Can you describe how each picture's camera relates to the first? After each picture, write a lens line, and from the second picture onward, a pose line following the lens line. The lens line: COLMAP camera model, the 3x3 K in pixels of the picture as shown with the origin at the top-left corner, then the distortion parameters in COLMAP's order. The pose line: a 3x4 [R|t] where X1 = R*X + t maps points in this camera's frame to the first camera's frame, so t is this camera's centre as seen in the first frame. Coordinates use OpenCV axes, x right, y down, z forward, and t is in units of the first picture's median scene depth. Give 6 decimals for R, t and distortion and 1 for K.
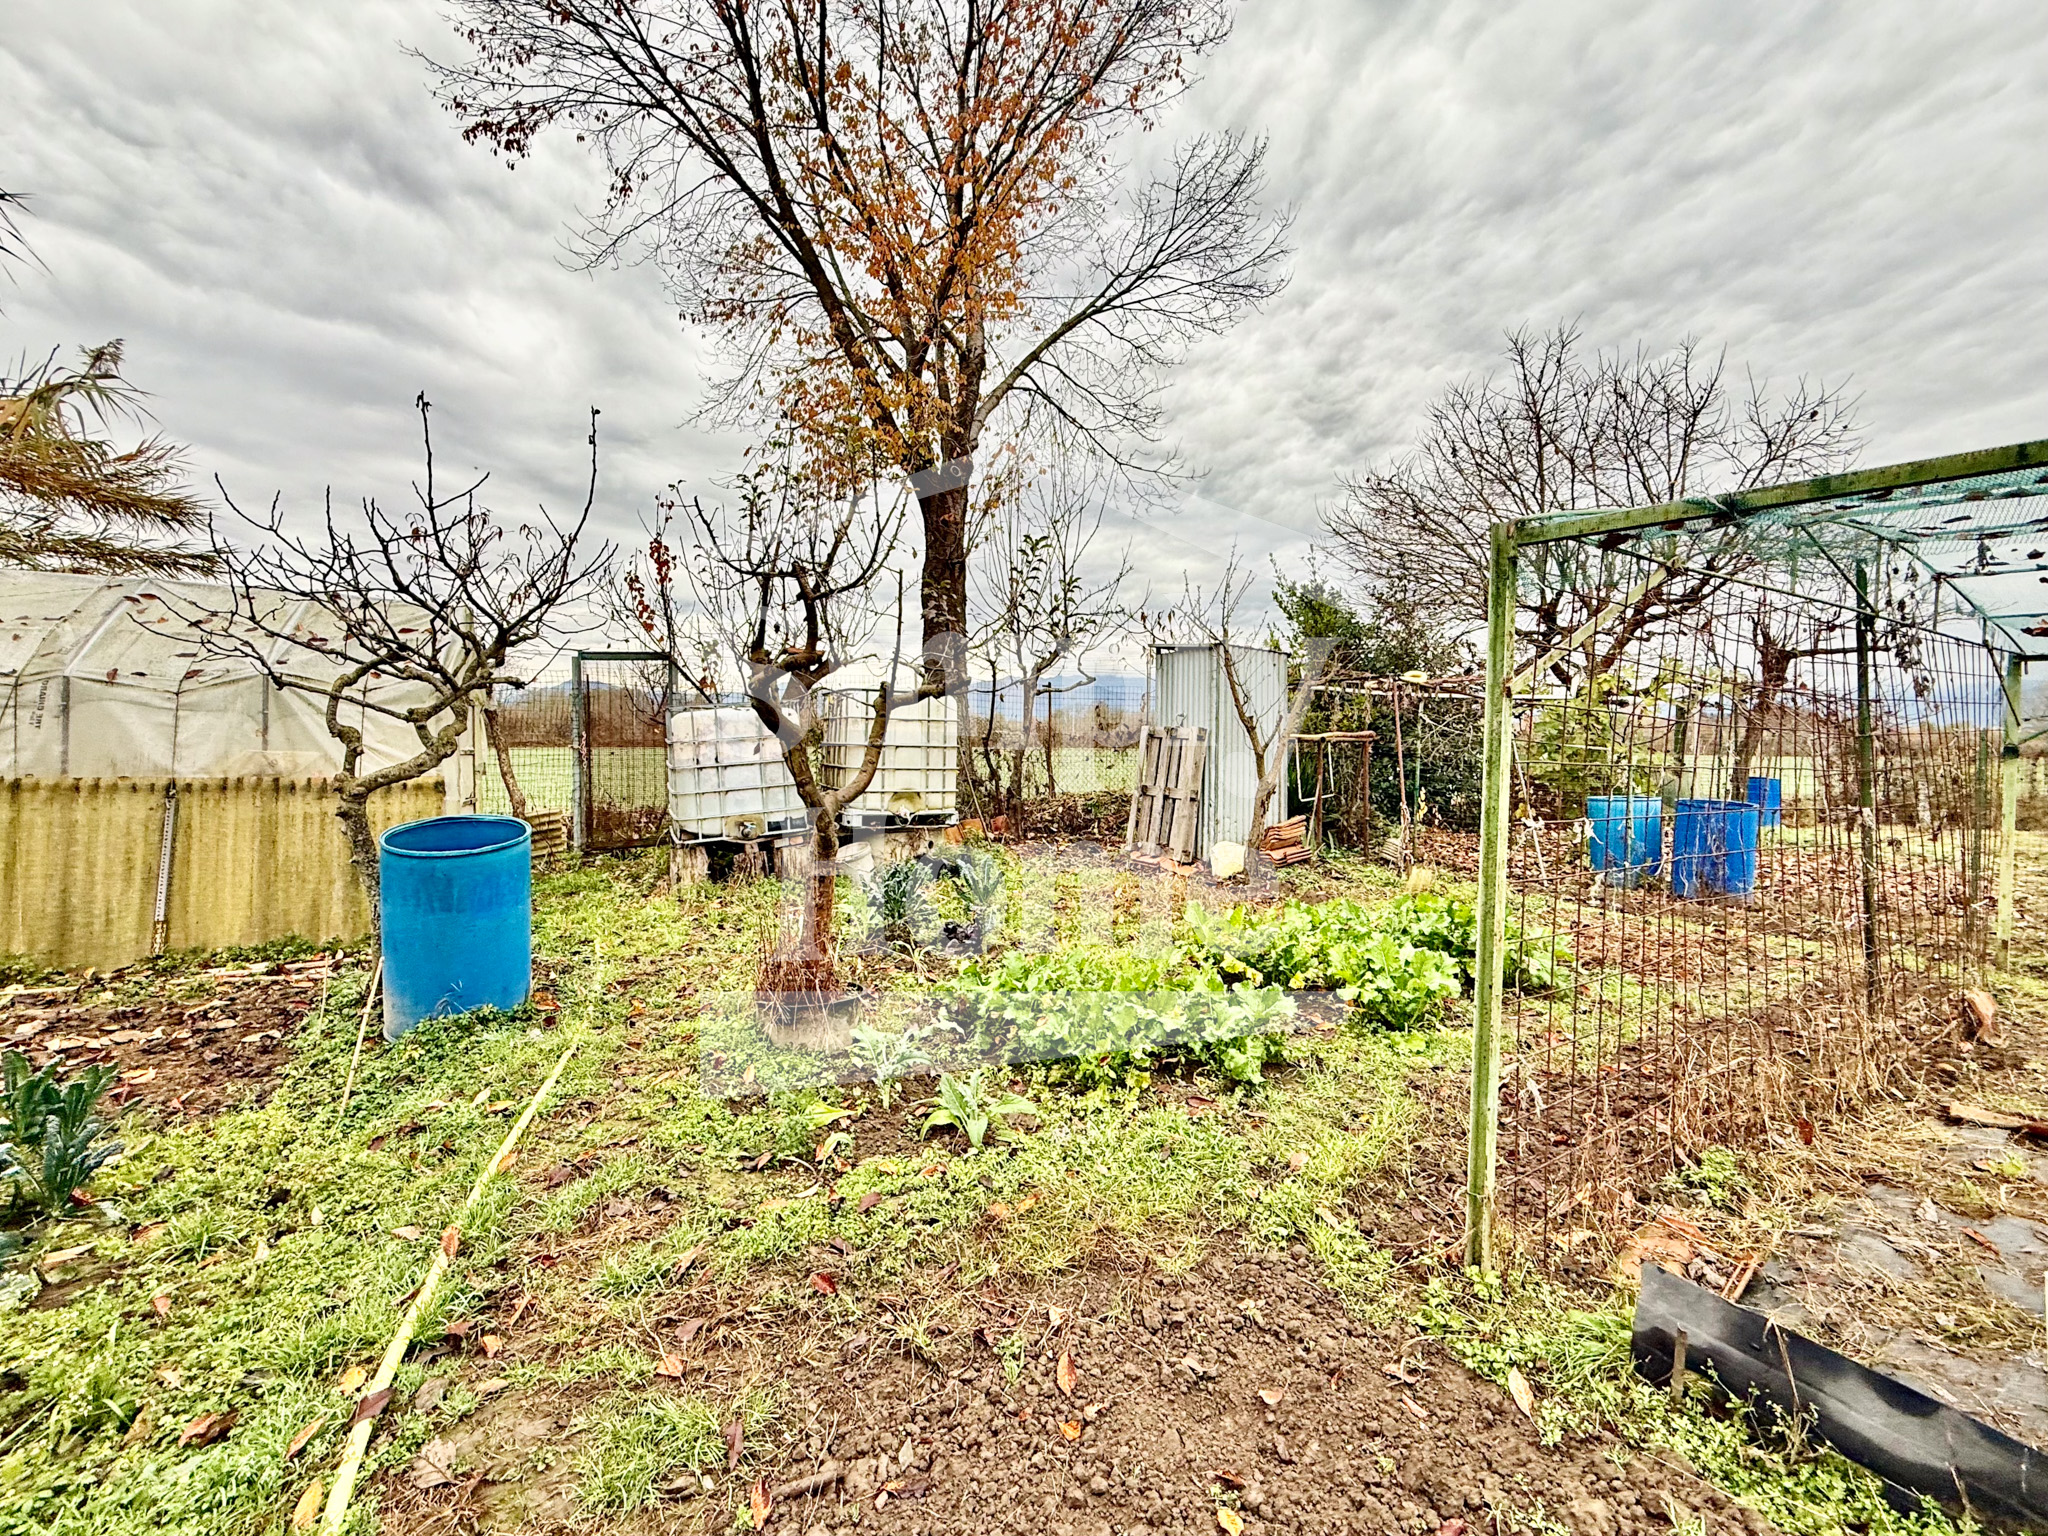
lens RADIAL K [[860.6, 0, 1012.4], [0, 860.6, 703.5], [0, 0, 1]] dist [0.000009, -0.000291]
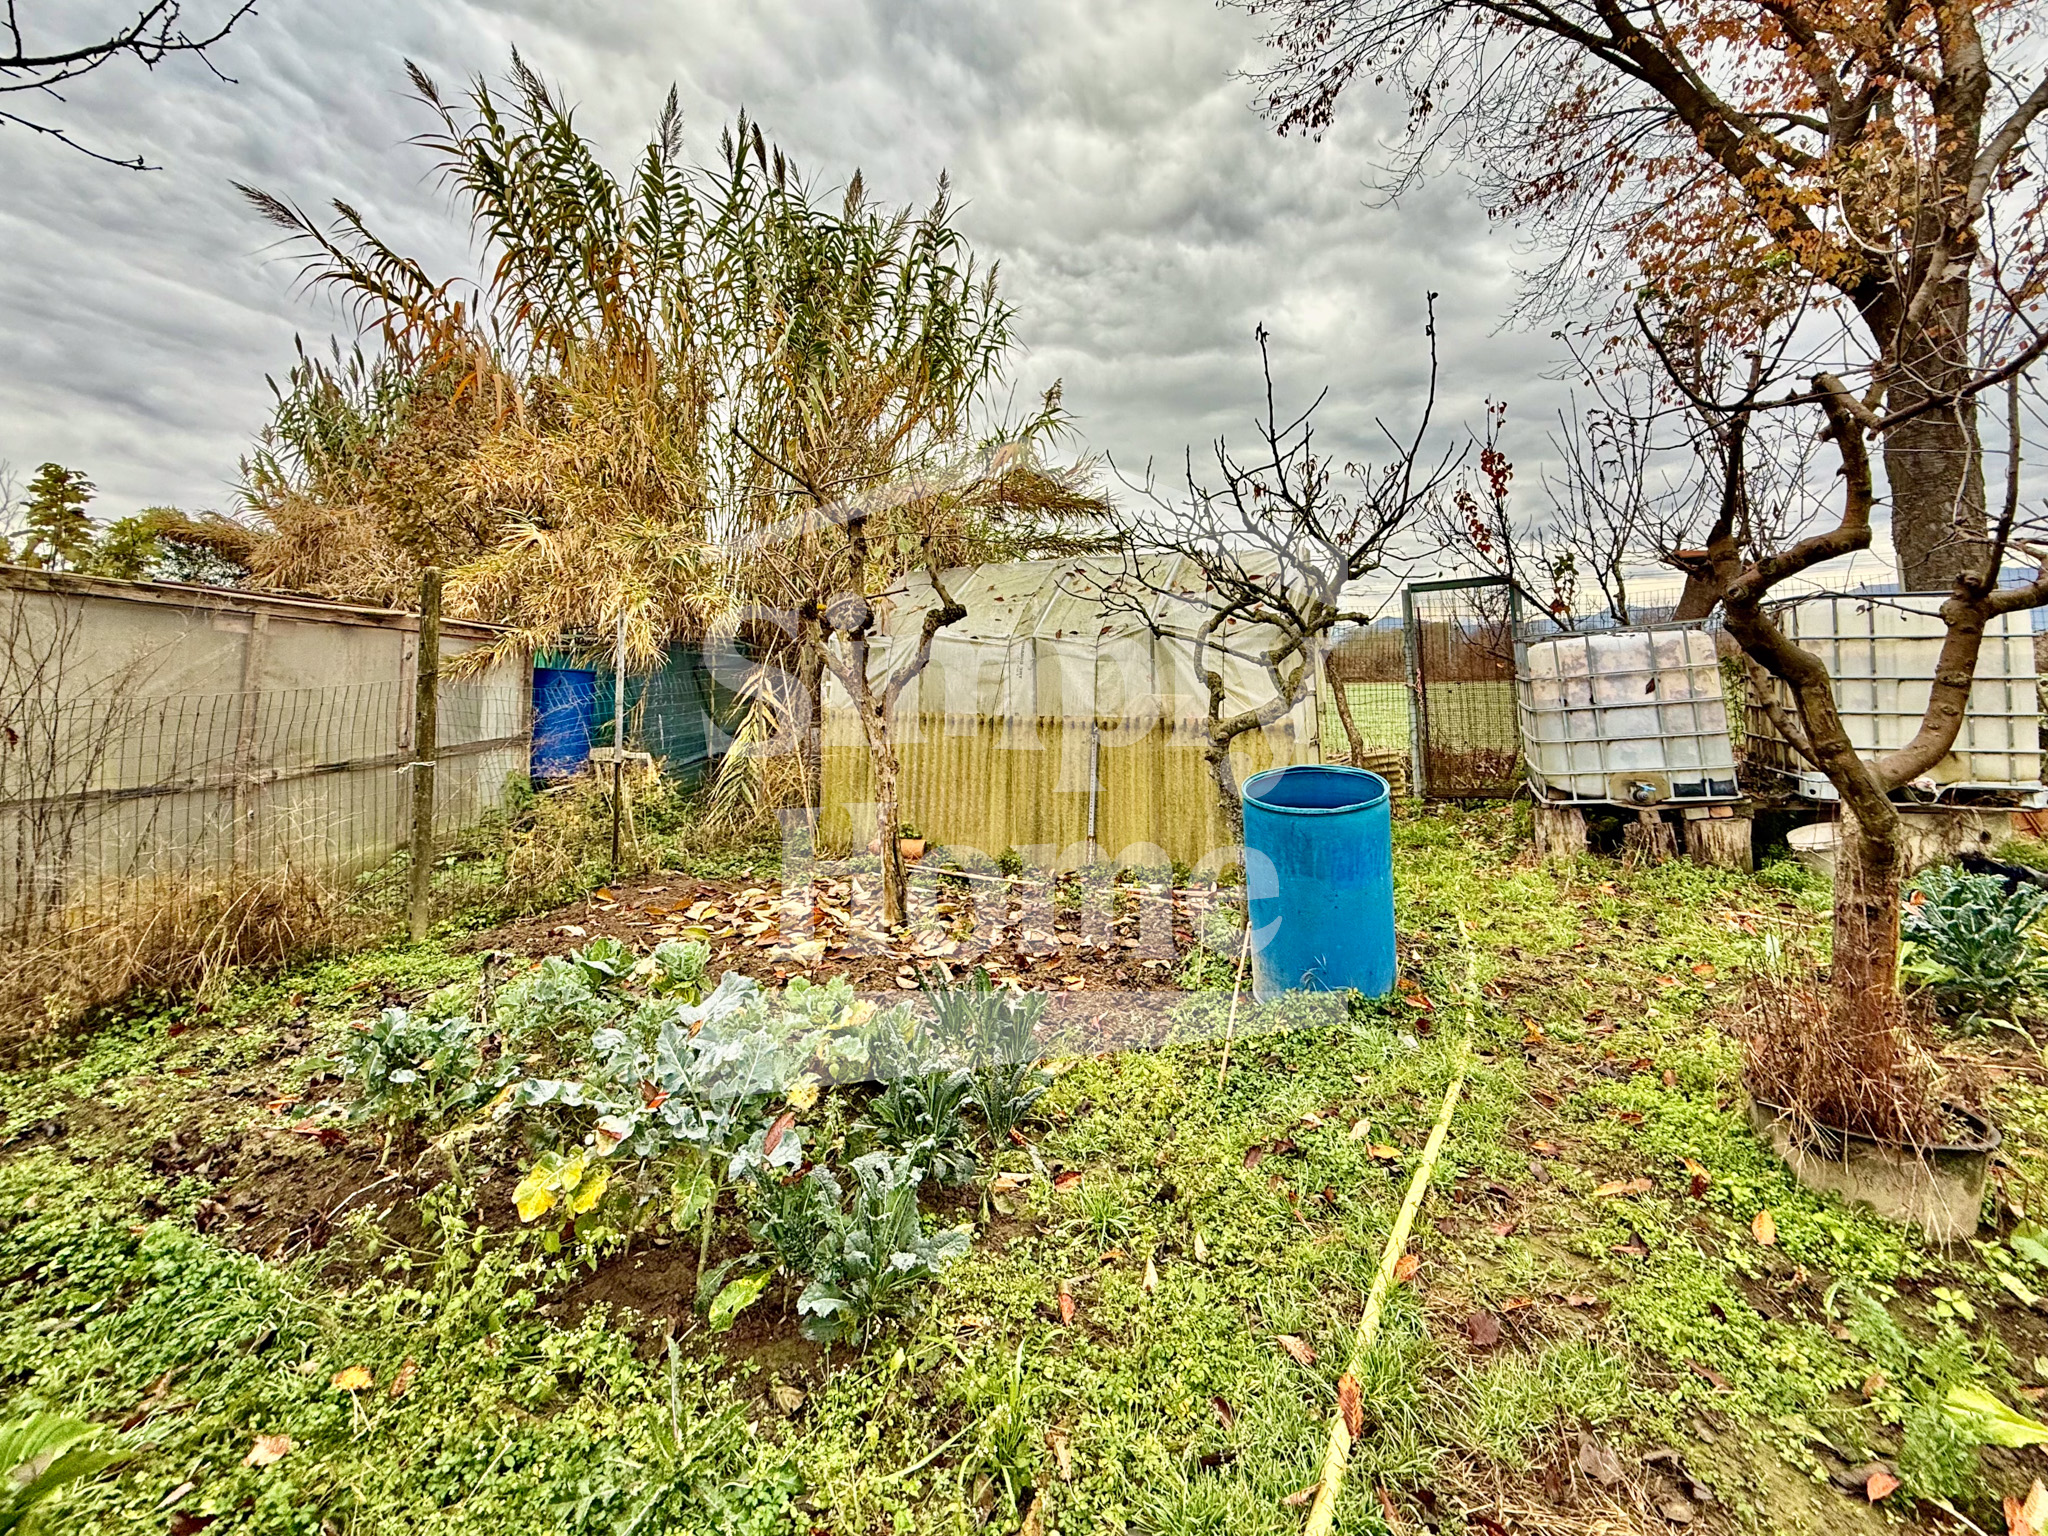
lens RADIAL K [[860.6, 0, 1012.4], [0, 860.6, 703.5], [0, 0, 1]] dist [0.000009, -0.000291]
pose [[0.630771, 0.006831, -0.775939, -0.115974], [0.051762, 0.997364, 0.050858, 0.000252], [0.774240, -0.072244, 0.628755, 0.156030]]
